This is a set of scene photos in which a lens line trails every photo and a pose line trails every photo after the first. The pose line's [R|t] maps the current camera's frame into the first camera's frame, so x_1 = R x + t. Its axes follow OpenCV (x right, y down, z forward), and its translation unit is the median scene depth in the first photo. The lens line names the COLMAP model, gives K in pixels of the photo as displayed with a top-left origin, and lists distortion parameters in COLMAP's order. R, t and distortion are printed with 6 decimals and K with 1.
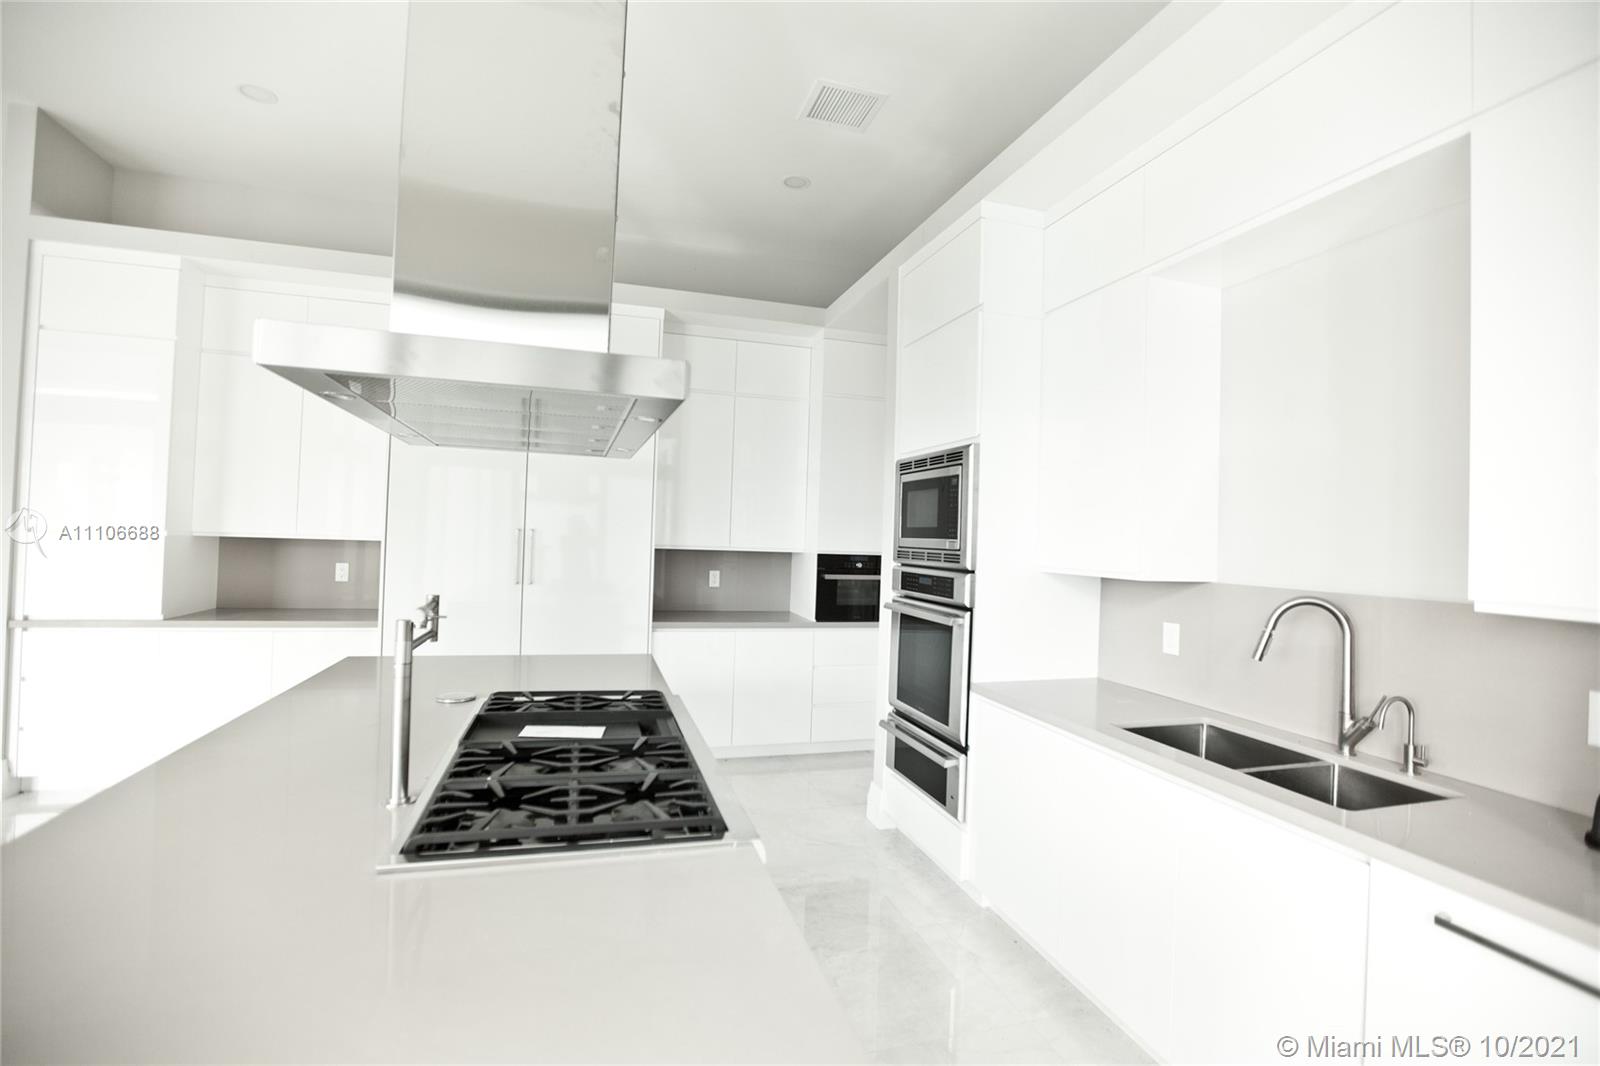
lens RADIAL K [[725.4, 0, 800.9], [0, 725.4, 519.6], [0, 0, 1]] dist [-0.043006, 0.012667]
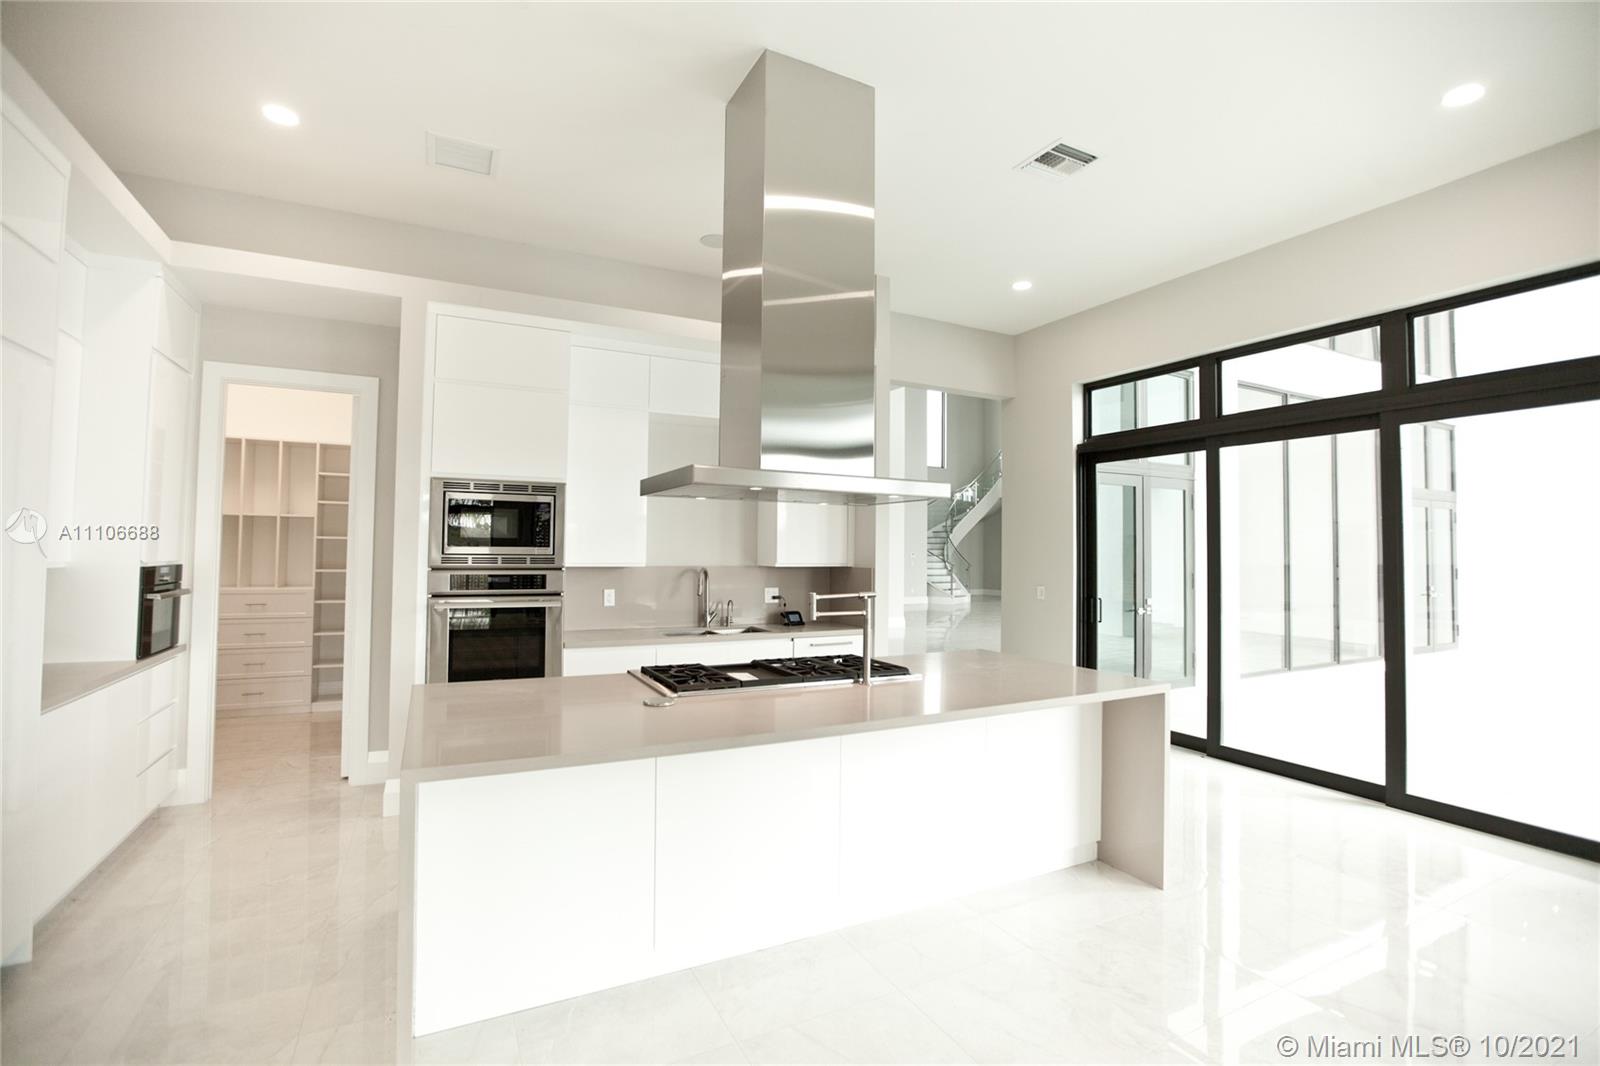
lens RADIAL K [[725.4, 0, 786.8], [0, 725.4, 533.8], [0, 0, 1]] dist [-0.043006, 0.012667]
pose [[-0.167619, -0.007905, 0.985820, -1.261466], [-0.035581, 0.999365, 0.001963, -0.018776], [-0.985210, -0.034747, -0.167794, 0.770736]]
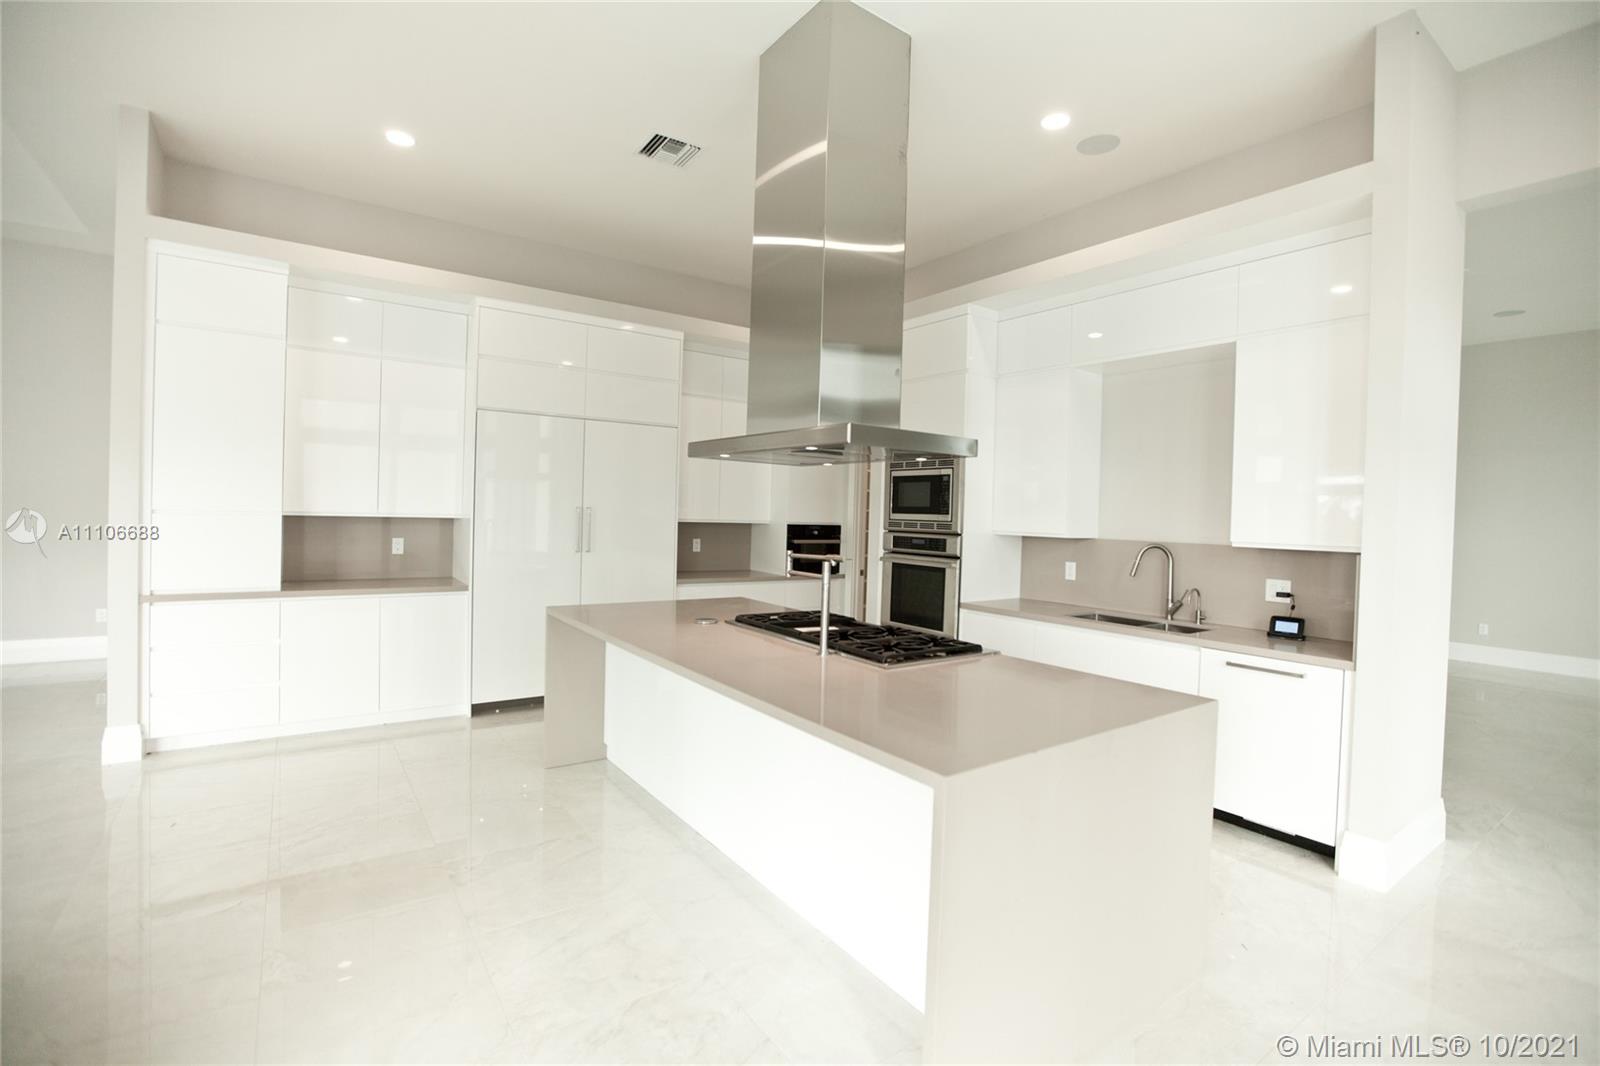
lens RADIAL K [[725.4, 0, 798.3], [0, 725.4, 522.0], [0, 0, 1]] dist [-0.043006, 0.012667]
pose [[0.948173, -0.010626, 0.317578, -0.606040], [-0.004369, 0.998910, 0.046469, -0.029903], [-0.317726, -0.045449, 0.947093, -0.411925]]
